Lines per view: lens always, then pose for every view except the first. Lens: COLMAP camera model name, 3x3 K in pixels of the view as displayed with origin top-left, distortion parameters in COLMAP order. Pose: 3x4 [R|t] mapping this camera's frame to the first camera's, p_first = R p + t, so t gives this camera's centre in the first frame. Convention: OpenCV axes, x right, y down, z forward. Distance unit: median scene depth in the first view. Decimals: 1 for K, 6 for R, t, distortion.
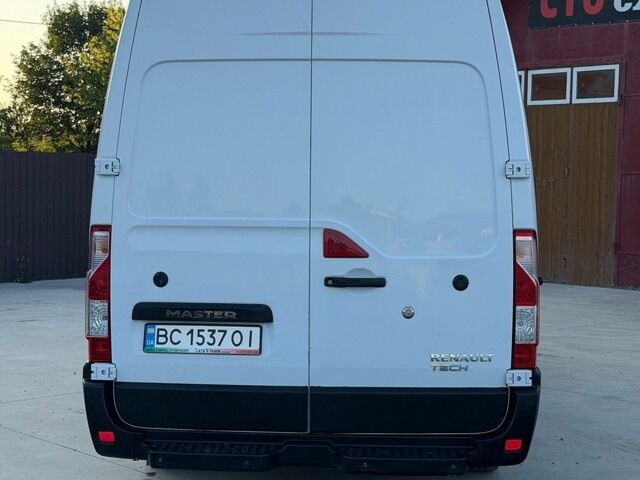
lens RADIAL K [[1141.2, 0, 319.6], [0, 1141.2, 230.9], [0, 0, 1]] dist [0.153445, -0.112448]
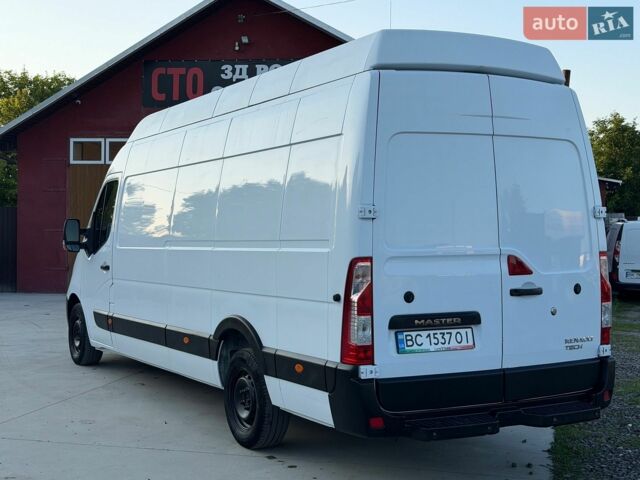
lens RADIAL K [[907.4, 0, 320.0], [0, 907.4, 240.0], [0, 0, 1]] dist [0.125185, -0.034523]
pose [[0.851472, -0.020468, 0.524000, -0.774318], [0.036545, 0.999125, -0.020356, -0.005773], [-0.523125, 0.036482, 0.851475, 0.162076]]
